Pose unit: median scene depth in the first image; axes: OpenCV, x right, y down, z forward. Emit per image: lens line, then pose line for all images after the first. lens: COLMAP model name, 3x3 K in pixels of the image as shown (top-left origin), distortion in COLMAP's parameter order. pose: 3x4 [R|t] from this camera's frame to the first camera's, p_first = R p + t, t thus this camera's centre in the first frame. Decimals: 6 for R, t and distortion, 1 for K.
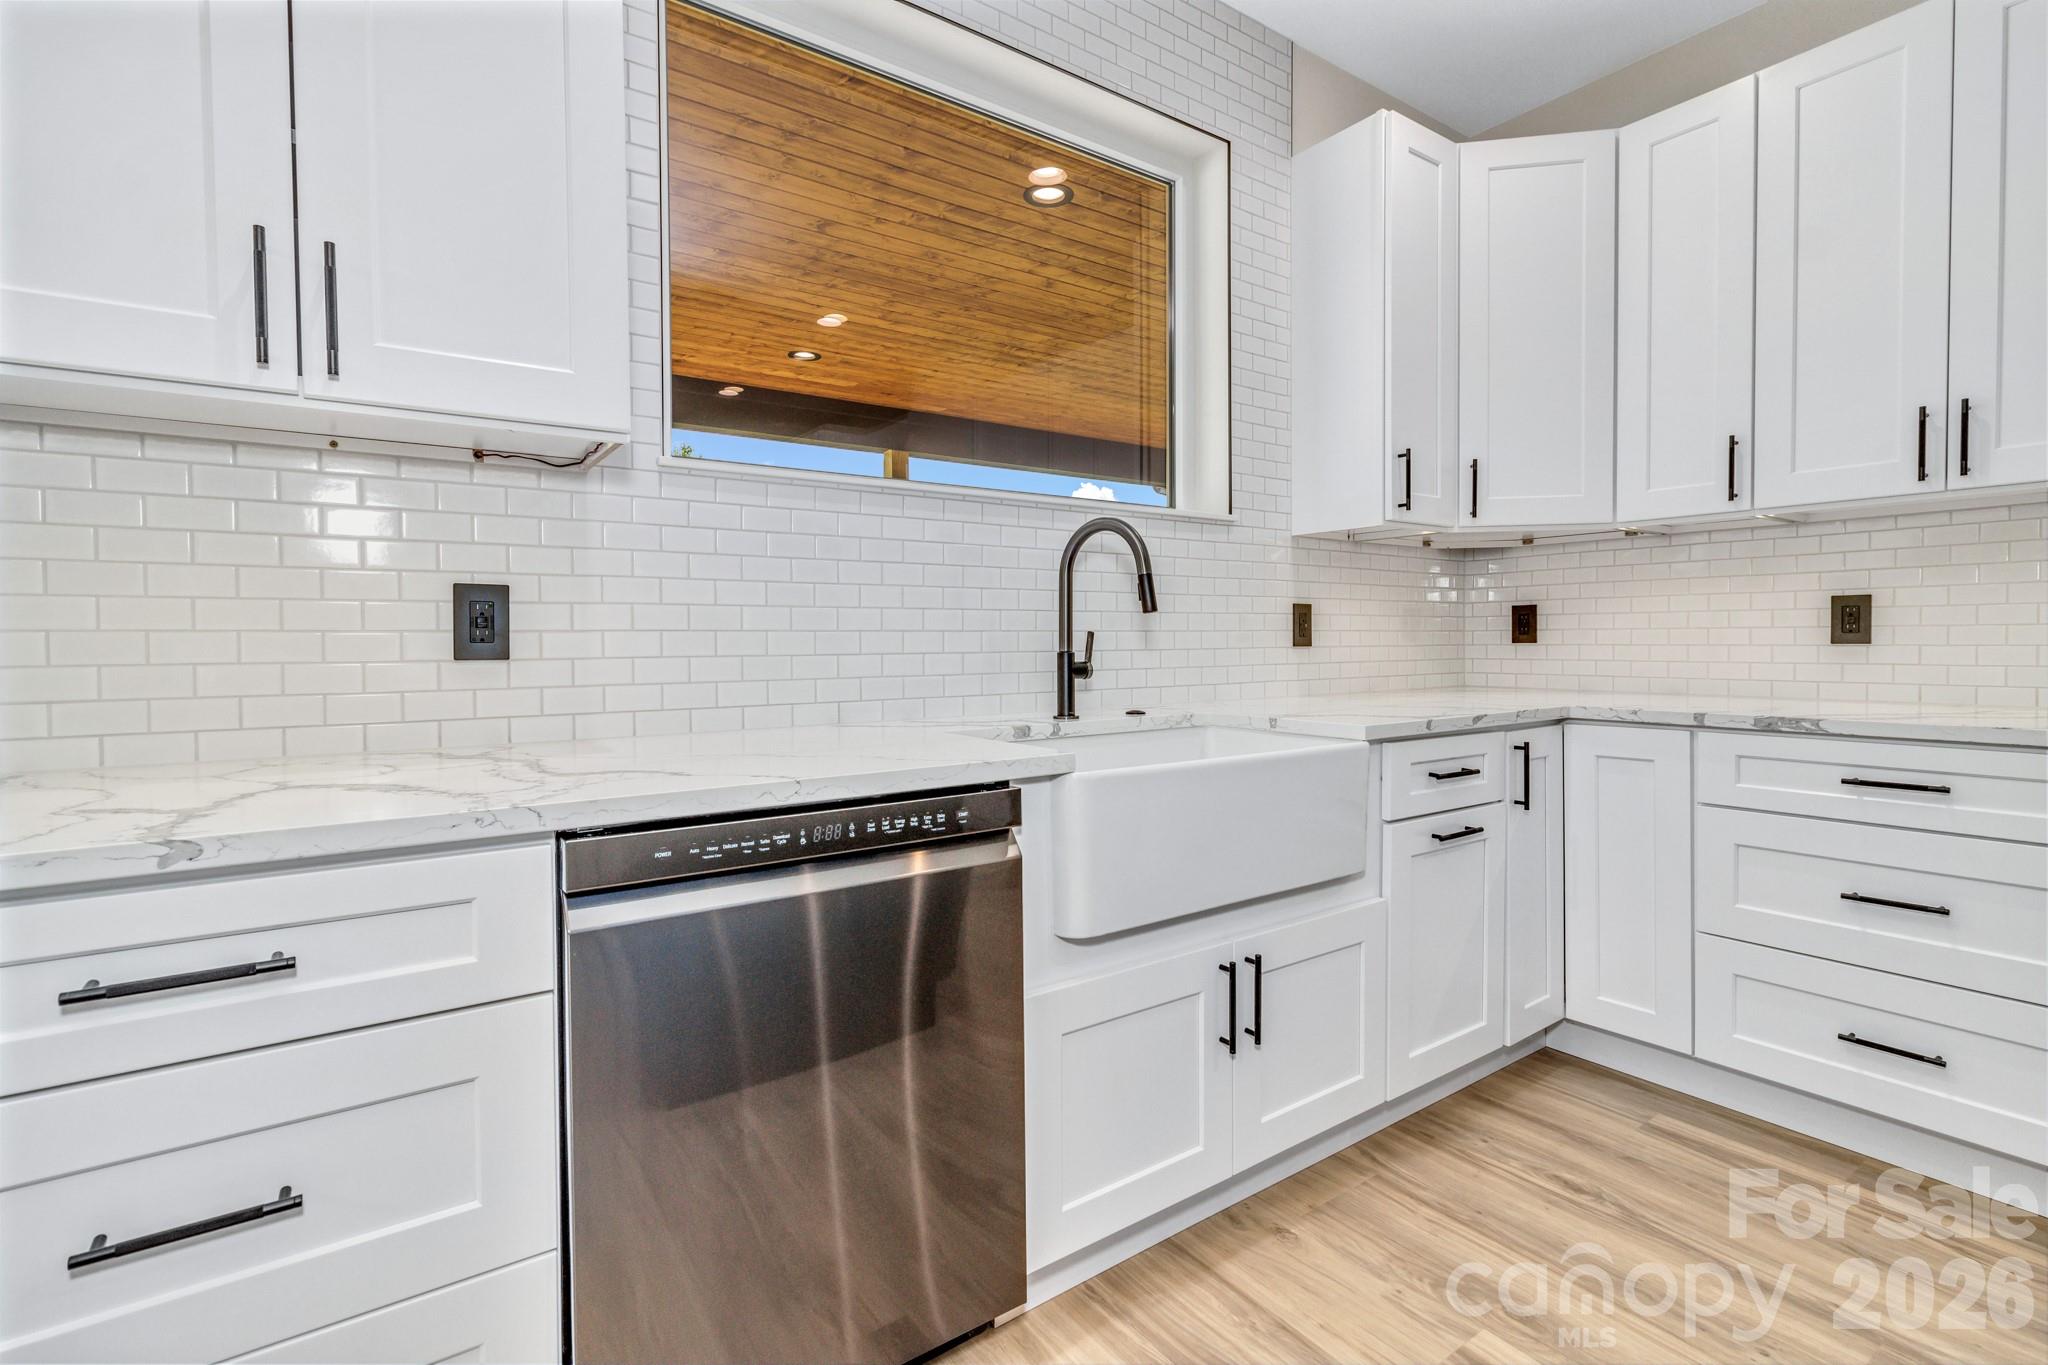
lens RADIAL K [[943.7, 0, 1030.9], [0, 943.7, 658.9], [0, 0, 1]] dist [0.000016, 0.000170]
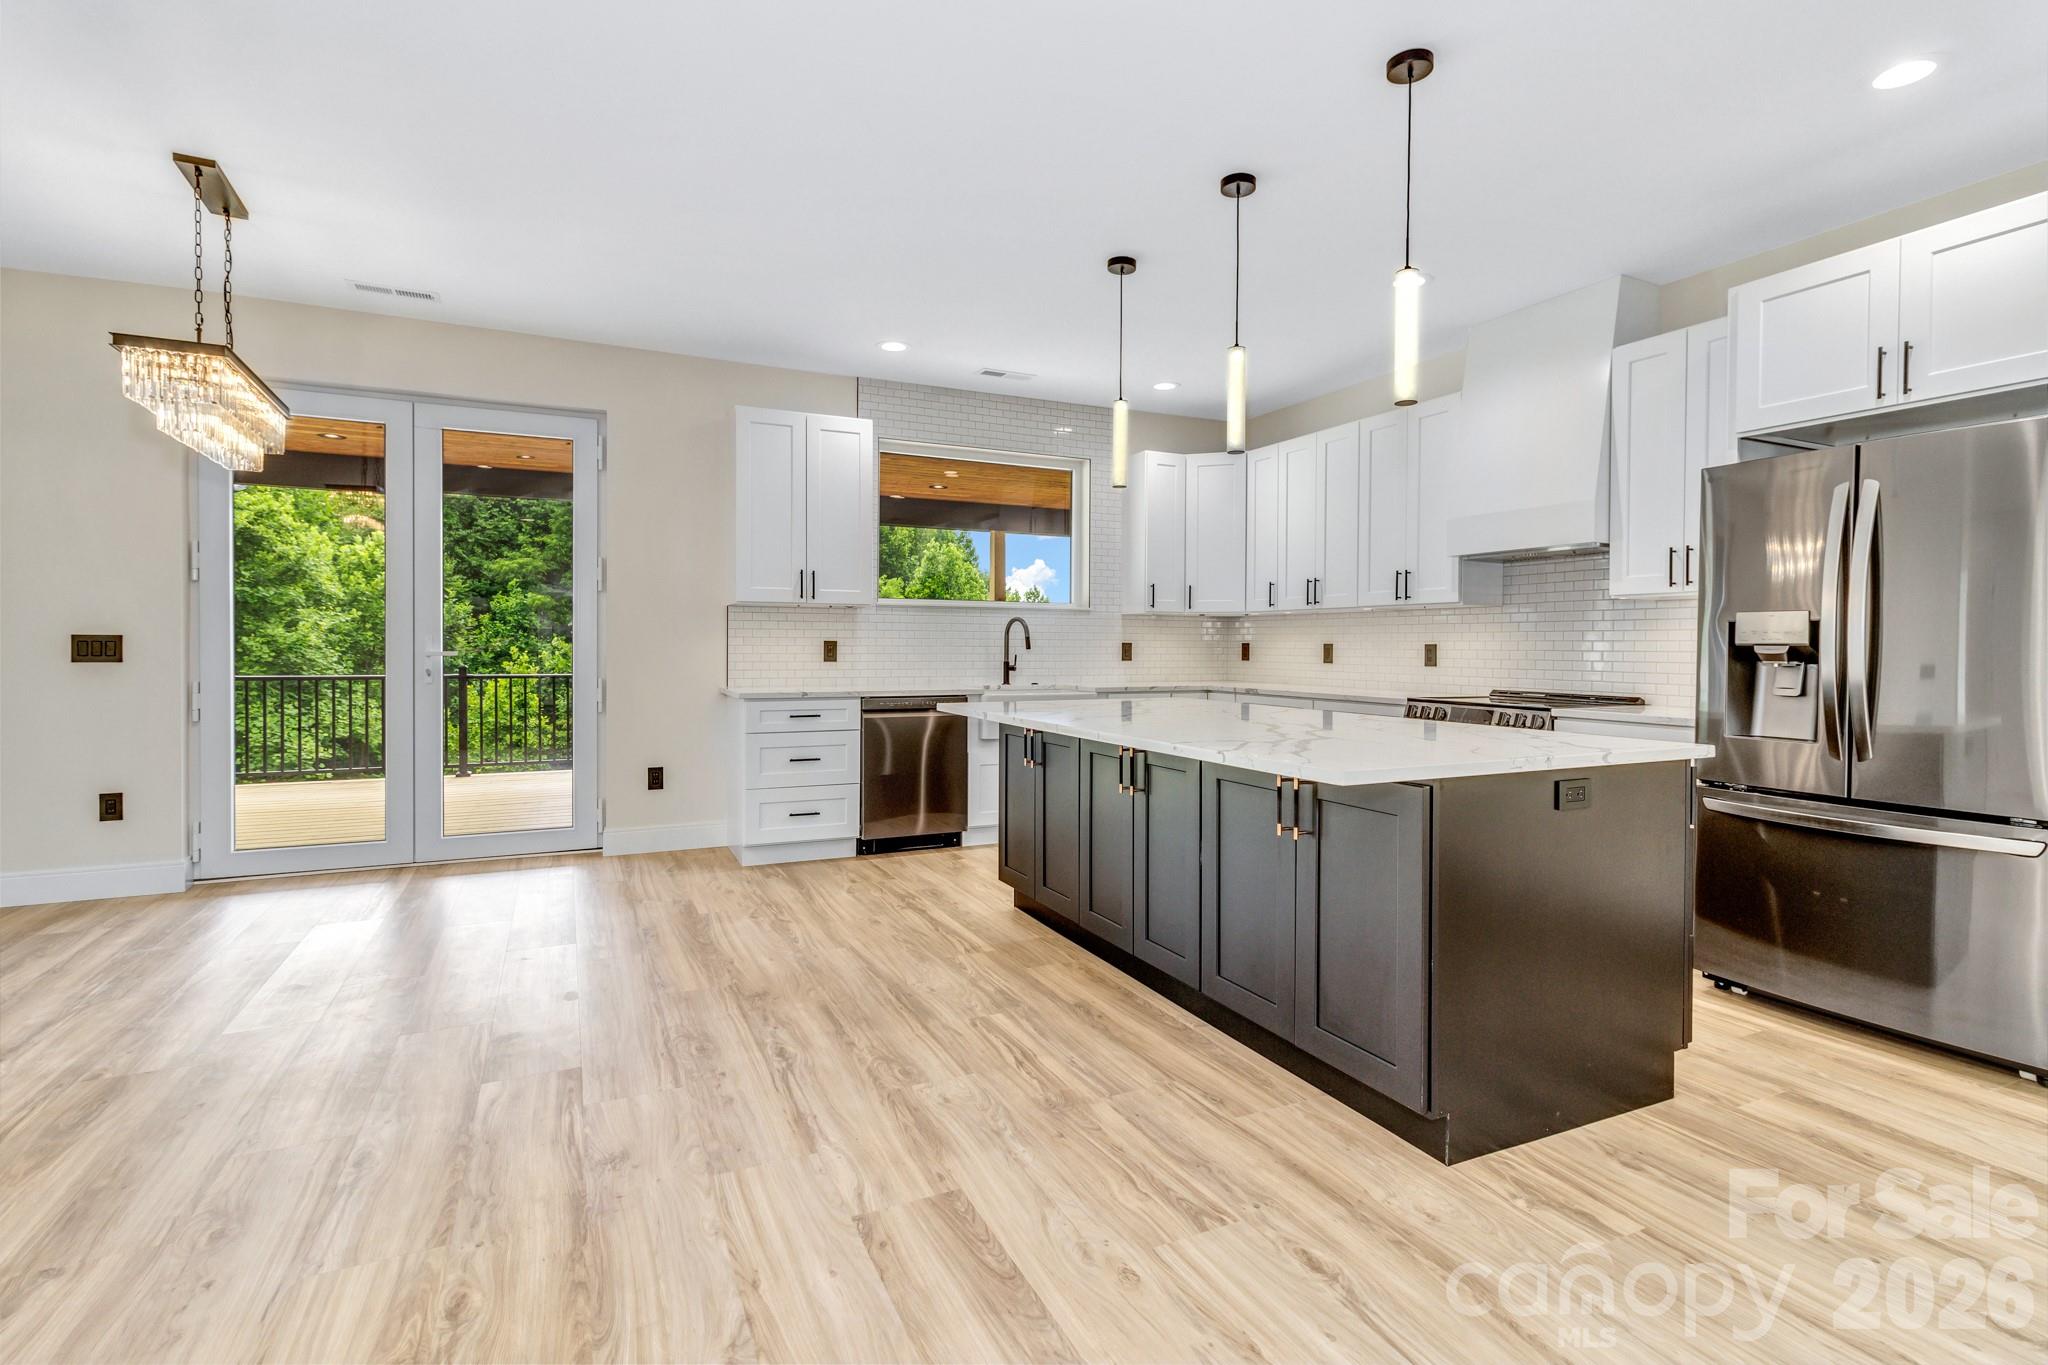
lens RADIAL K [[967.5, 0, 1032.0], [0, 967.5, 658.7], [0, 0, 1]] dist [0.000057, 0.001246]
pose [[0.986415, 0.015696, -0.163522, 0.329731], [-0.016631, 0.999852, -0.004351, -0.002508], [0.163429, 0.007011, 0.986530, -1.058308]]
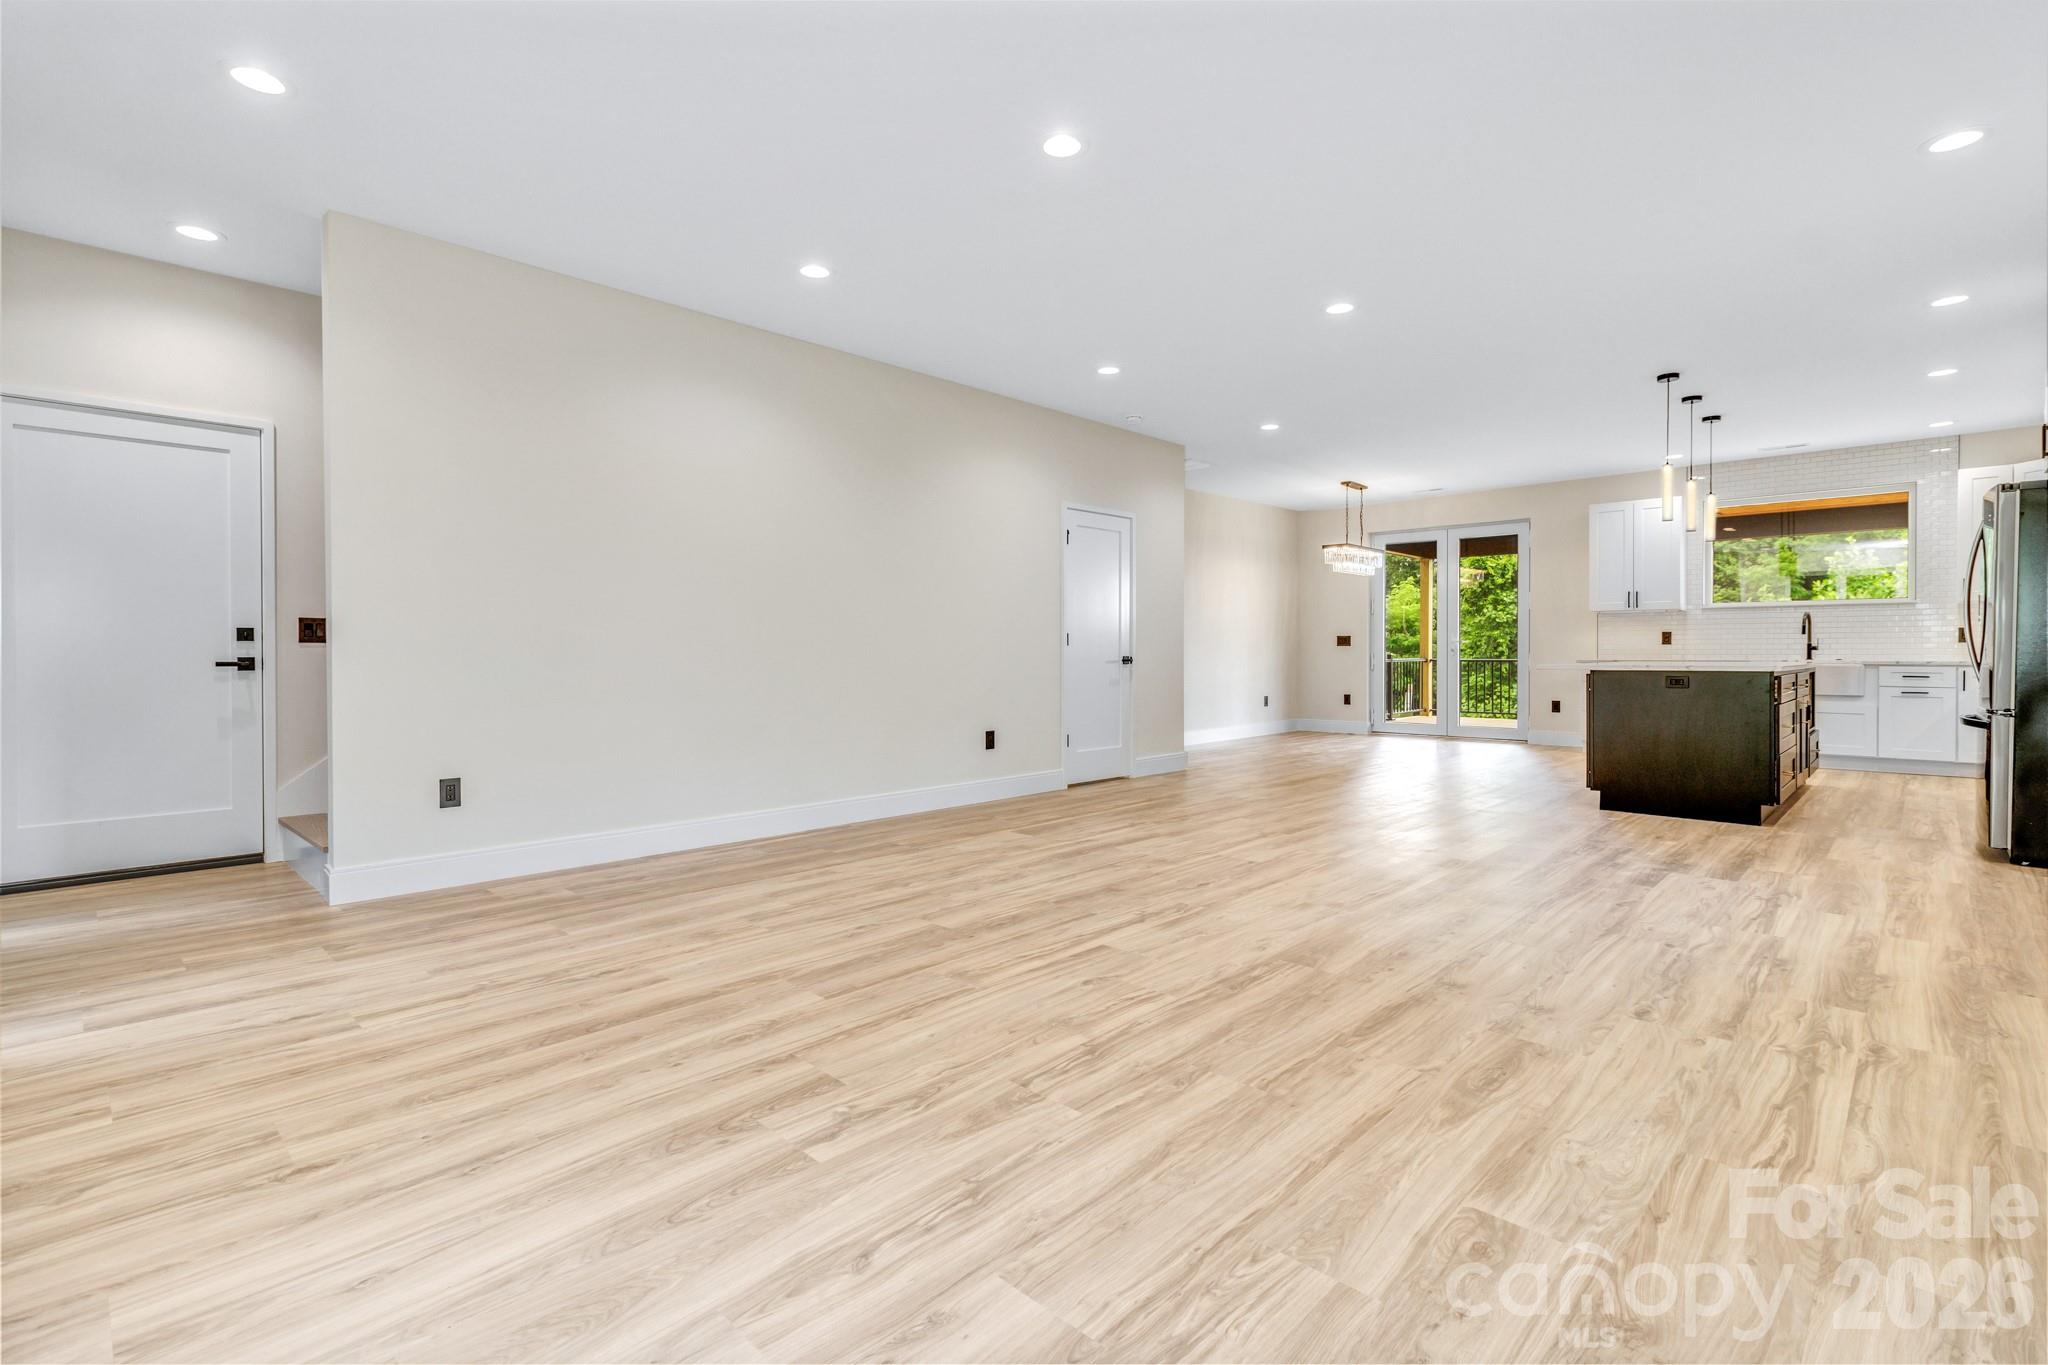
lens RADIAL K [[943.7, 0, 1030.9], [0, 943.7, 658.9], [0, 0, 1]] dist [0.000016, 0.000170]
pose [[0.194254, 0.014940, -0.980837, 1.853878], [-0.019007, 0.999754, 0.011464, 0.041534], [0.980767, 0.016416, 0.194490, -1.694908]]
